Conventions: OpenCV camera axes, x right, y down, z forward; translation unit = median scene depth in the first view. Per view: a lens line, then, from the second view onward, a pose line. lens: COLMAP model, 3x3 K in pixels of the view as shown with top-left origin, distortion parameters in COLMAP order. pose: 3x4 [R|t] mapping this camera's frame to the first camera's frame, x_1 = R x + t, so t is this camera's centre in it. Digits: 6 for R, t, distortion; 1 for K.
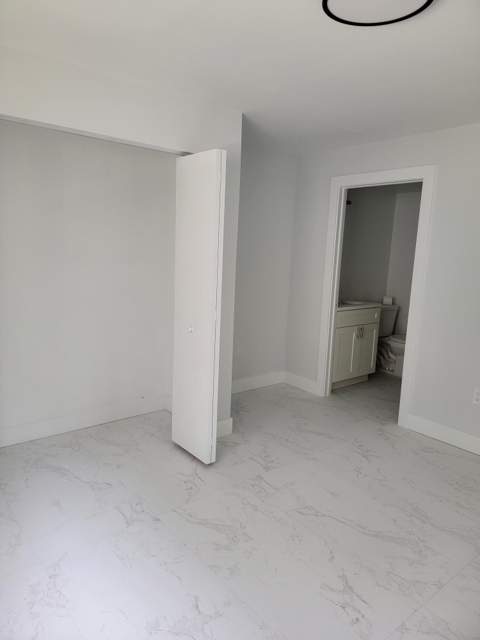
lens RADIAL K [[445.2, 0, 229.2], [0, 445.2, 320.1], [0, 0, 1]] dist [0.084917, -0.061980]
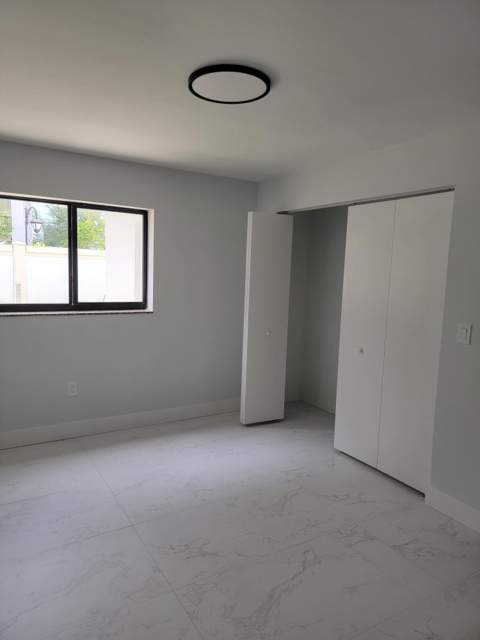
lens RADIAL K [[445.2, 0, 229.2], [0, 445.2, 320.1], [0, 0, 1]] dist [0.084917, -0.061980]
pose [[-0.140916, 0.067150, -0.987742, 1.101827], [-0.204636, 0.974176, 0.095422, -0.106690], [0.968642, 0.215574, -0.123536, 0.861323]]
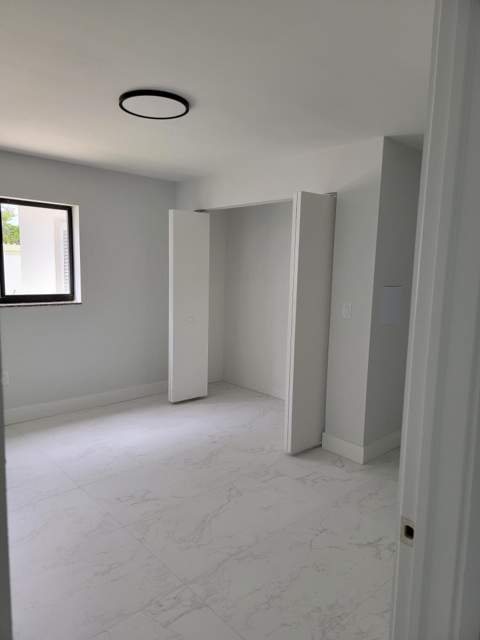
lens RADIAL K [[445.2, 0, 229.2], [0, 445.2, 320.1], [0, 0, 1]] dist [0.084917, -0.061980]
pose [[0.043833, 0.081080, -0.995743, 1.298938], [-0.187379, 0.979680, 0.071524, -0.088060], [0.981309, 0.183446, 0.058135, 0.853548]]
